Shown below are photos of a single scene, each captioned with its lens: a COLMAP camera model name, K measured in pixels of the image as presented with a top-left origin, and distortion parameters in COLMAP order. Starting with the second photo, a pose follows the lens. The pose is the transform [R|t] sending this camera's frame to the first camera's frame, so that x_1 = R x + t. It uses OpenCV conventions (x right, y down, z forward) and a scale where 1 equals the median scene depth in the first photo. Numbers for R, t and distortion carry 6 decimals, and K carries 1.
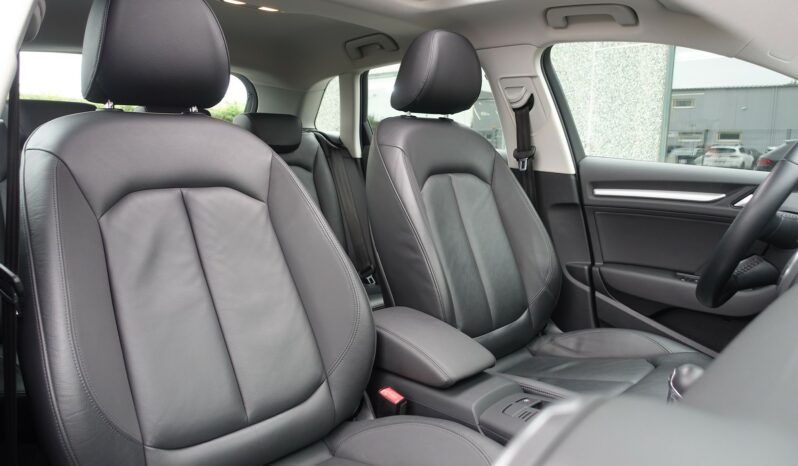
lens RADIAL K [[547.8, 0, 399.1], [0, 547.8, 232.2], [0, 0, 1]] dist [-0.000073, -0.002176]
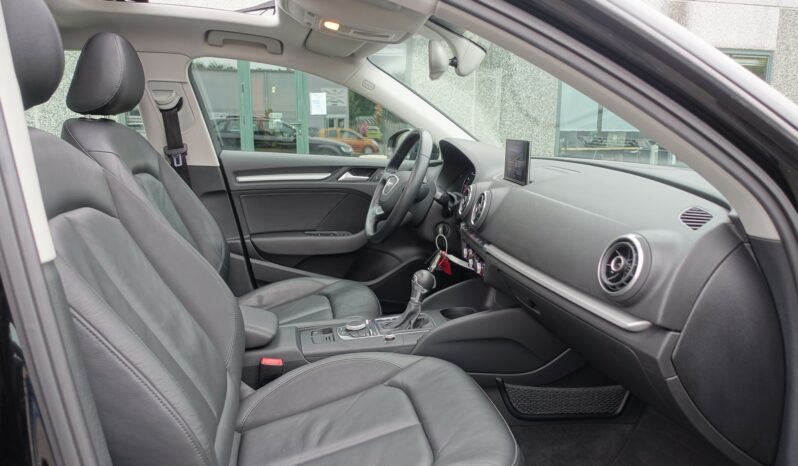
lens RADIAL K [[547.8, 0, 394.6], [0, 547.8, 231.7], [0, 0, 1]] dist [-0.000073, -0.002176]
pose [[0.552035, -0.167421, 0.816840, -0.471093], [0.134958, 0.984658, 0.110611, -0.046223], [-0.822827, 0.049178, 0.566160, 0.018656]]
